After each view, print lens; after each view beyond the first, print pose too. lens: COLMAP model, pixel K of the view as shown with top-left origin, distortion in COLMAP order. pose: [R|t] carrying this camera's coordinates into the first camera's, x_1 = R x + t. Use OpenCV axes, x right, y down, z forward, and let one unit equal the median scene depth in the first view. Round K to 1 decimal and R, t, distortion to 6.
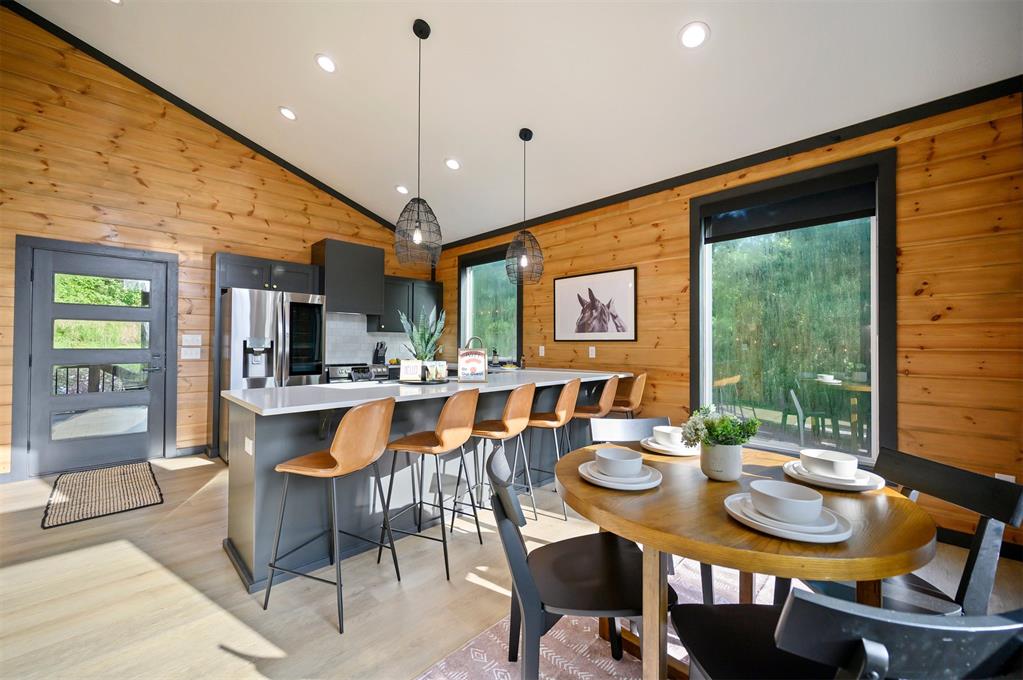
lens RADIAL K [[405.9, 0, 508.0], [0, 405.9, 339.4], [0, 0, 1]] dist [-0.000234, 0.000149]
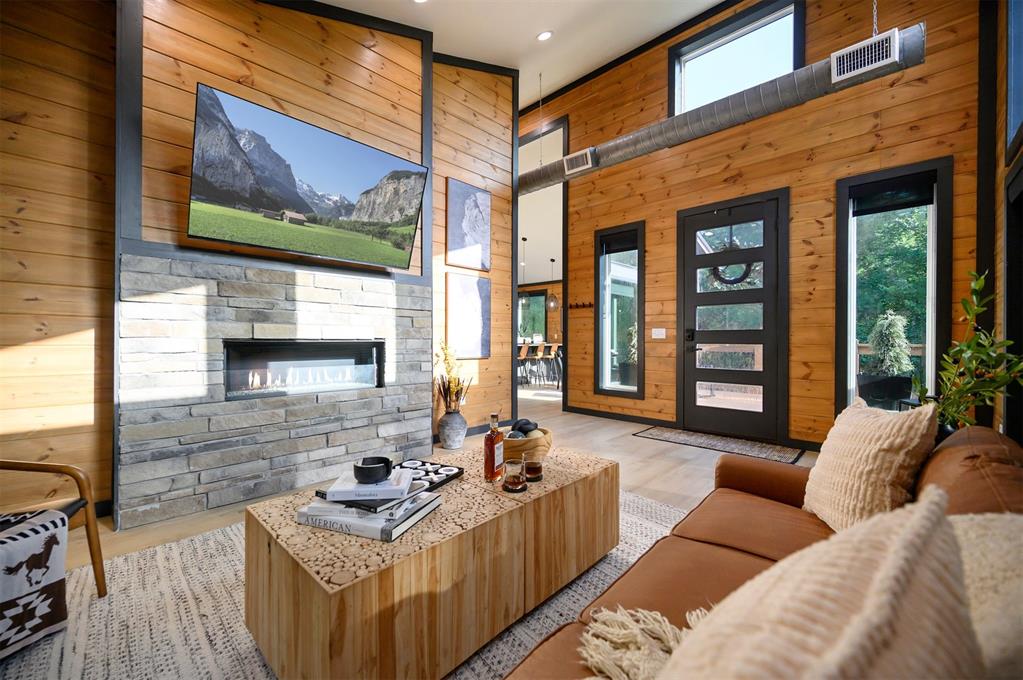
lens RADIAL K [[405.9, 0, 517.2], [0, 405.9, 340.9], [0, 0, 1]] dist [-0.000234, 0.000149]
pose [[0.999445, -0.001146, 0.033296, -0.263033], [0.000576, 0.999853, 0.017111, 0.016128], [-0.033311, -0.017083, 0.999299, -1.634268]]
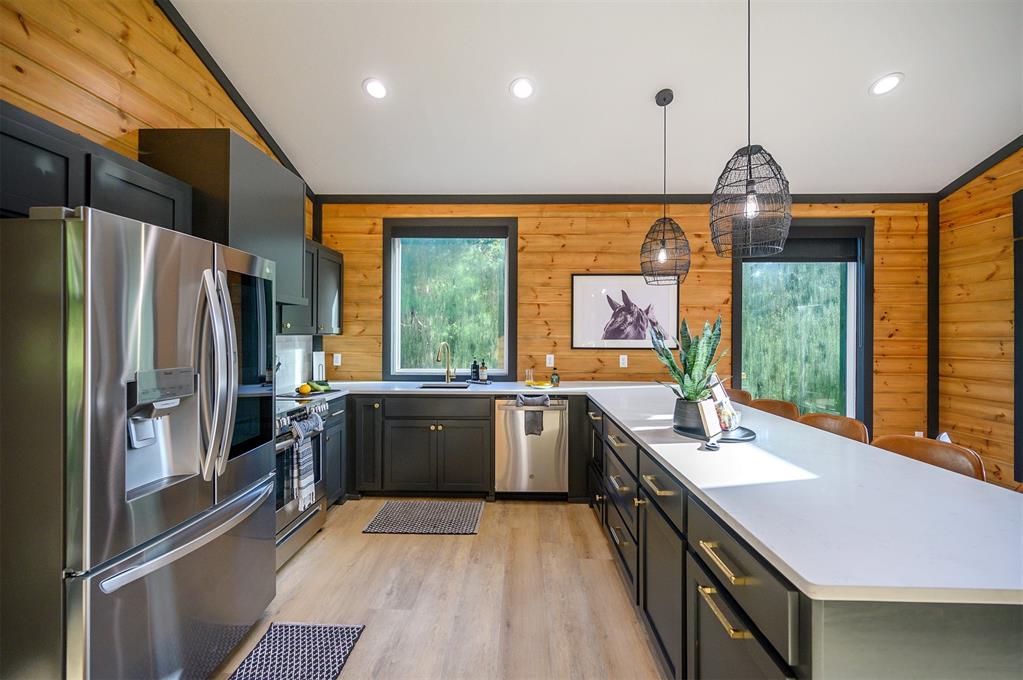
lens RADIAL K [[405.9, 0, 508.6], [0, 405.9, 331.3], [0, 0, 1]] dist [-0.000234, 0.000149]
pose [[0.717700, 0.001373, 0.696351, -0.634207], [-0.009656, 0.999922, 0.007980, -0.041498], [-0.696285, -0.012451, 0.717657, 0.550586]]
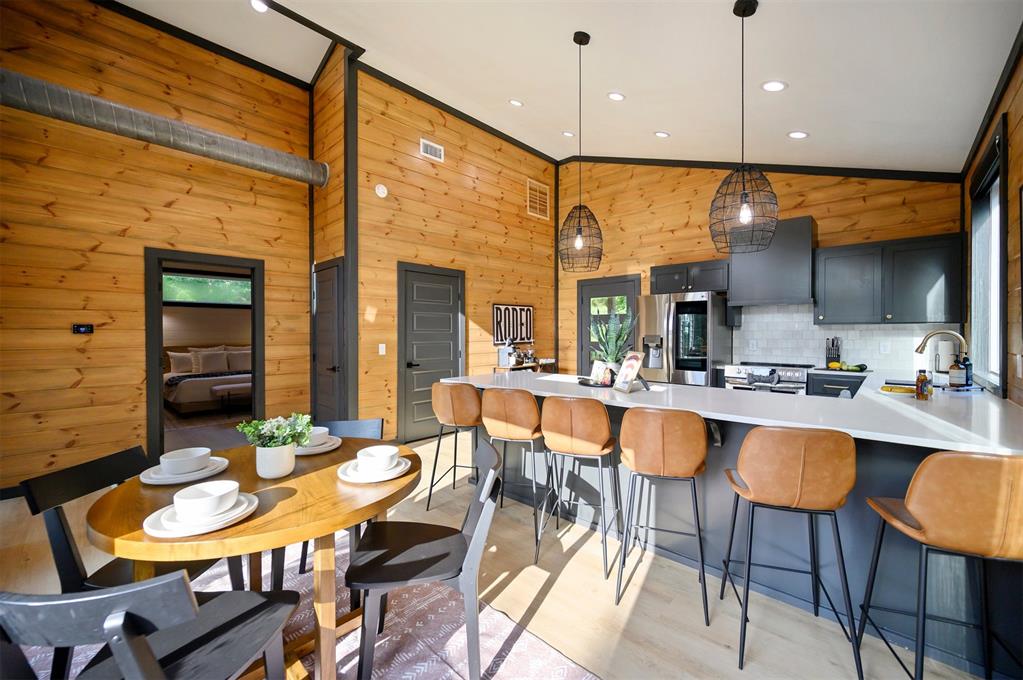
lens RADIAL K [[405.9, 0, 520.2], [0, 405.9, 335.3], [0, 0, 1]] dist [-0.000234, 0.000149]
pose [[0.059127, 0.004005, -0.998242, 0.548636], [0.016263, 0.999855, 0.004975, -0.015187], [0.998118, -0.016528, 0.059053, 0.532254]]
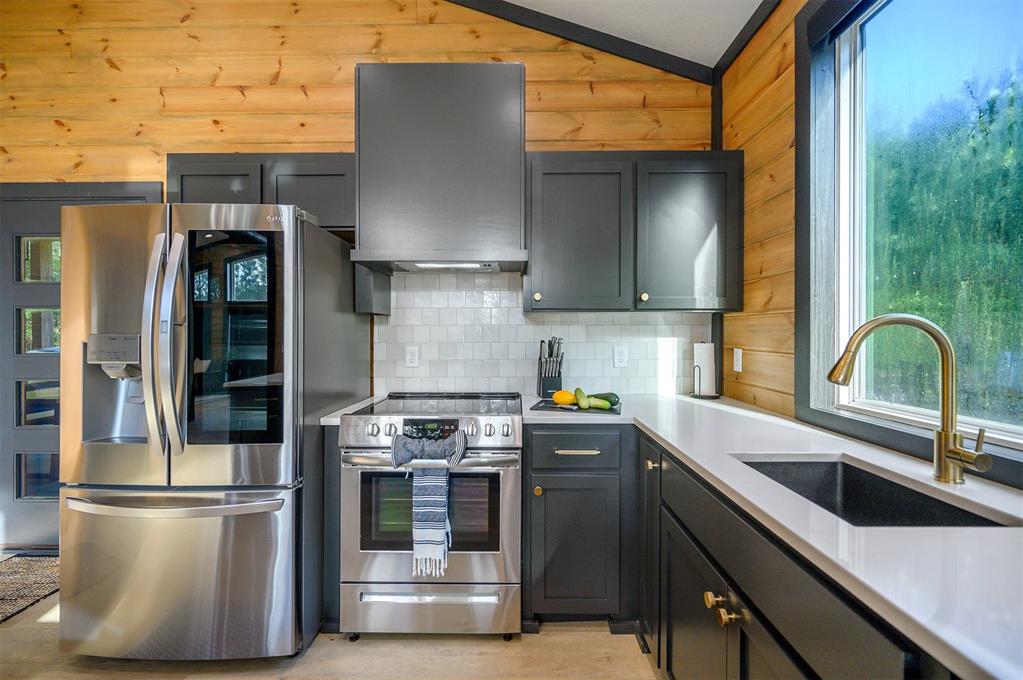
lens RADIAL K [[405.9, 0, 514.7], [0, 405.9, 333.6], [0, 0, 1]] dist [-0.000234, 0.000149]
pose [[0.709574, -0.003295, -0.704623, -0.097479], [0.014885, 0.999836, 0.010313, -0.004316], [0.704474, -0.017806, 0.709507, 0.980917]]
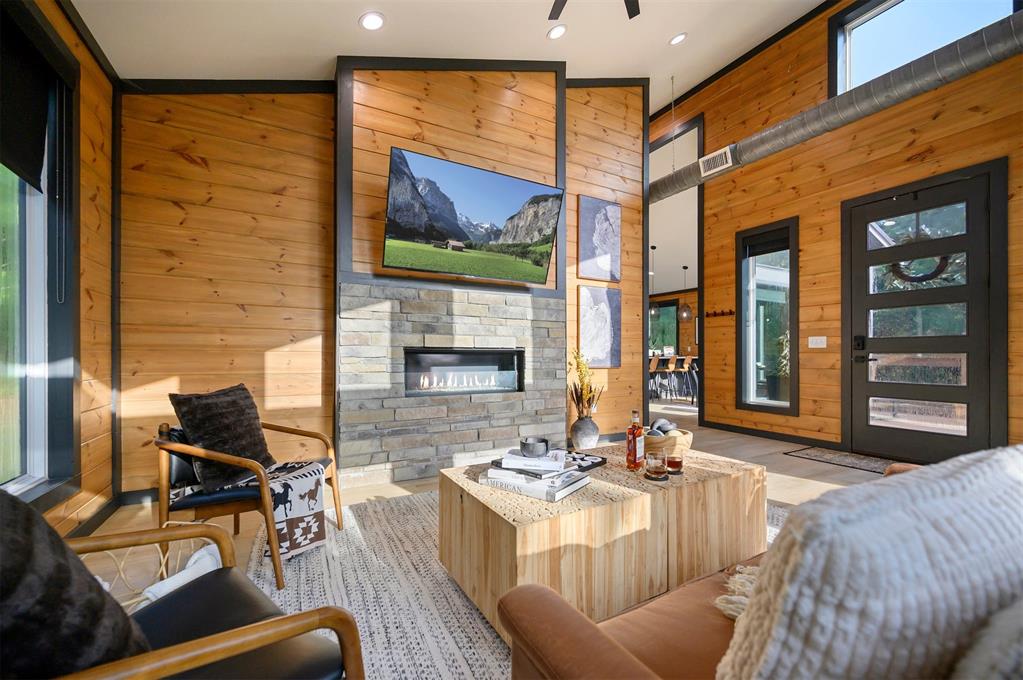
lens RADIAL K [[405.9, 0, 514.5], [0, 405.9, 351.2], [0, 0, 1]] dist [-0.000234, 0.000149]
pose [[0.961959, -0.002594, -0.273183, -0.272639], [0.004903, 0.999958, 0.007769, 0.023277], [0.273151, -0.008813, 0.961931, -1.670035]]
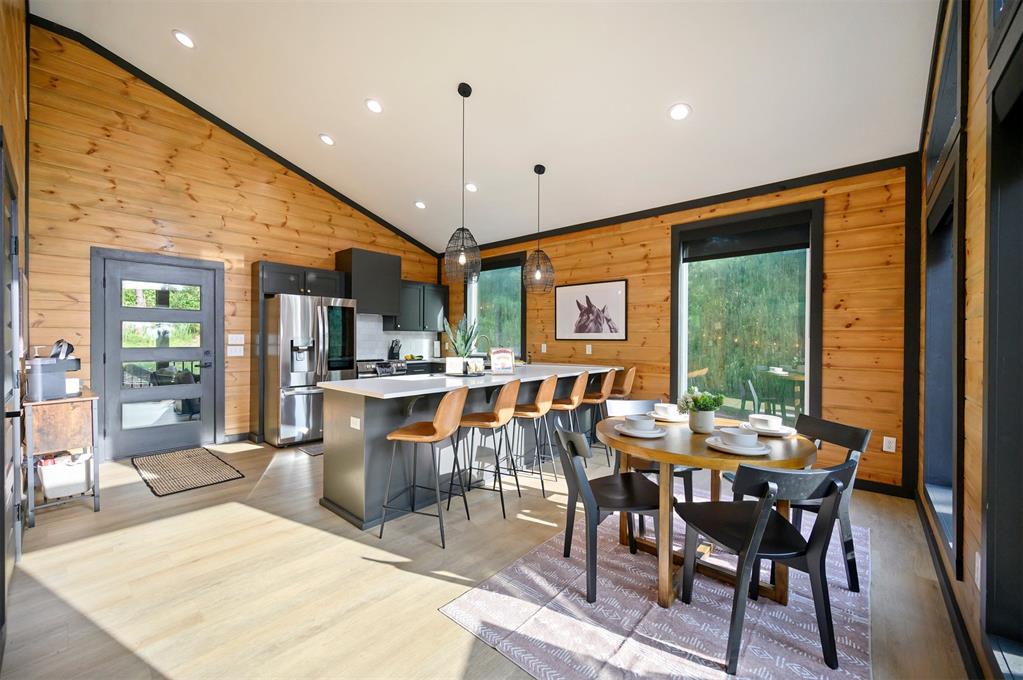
lens RADIAL K [[405.9, 0, 508.6], [0, 405.9, 340.9], [0, 0, 1]] dist [-0.000234, 0.000149]
pose [[0.997681, -0.000163, 0.068063, -0.112383], [-0.001096, 0.999829, 0.018450, -0.015750], [-0.068054, -0.018482, 0.997510, -0.176715]]
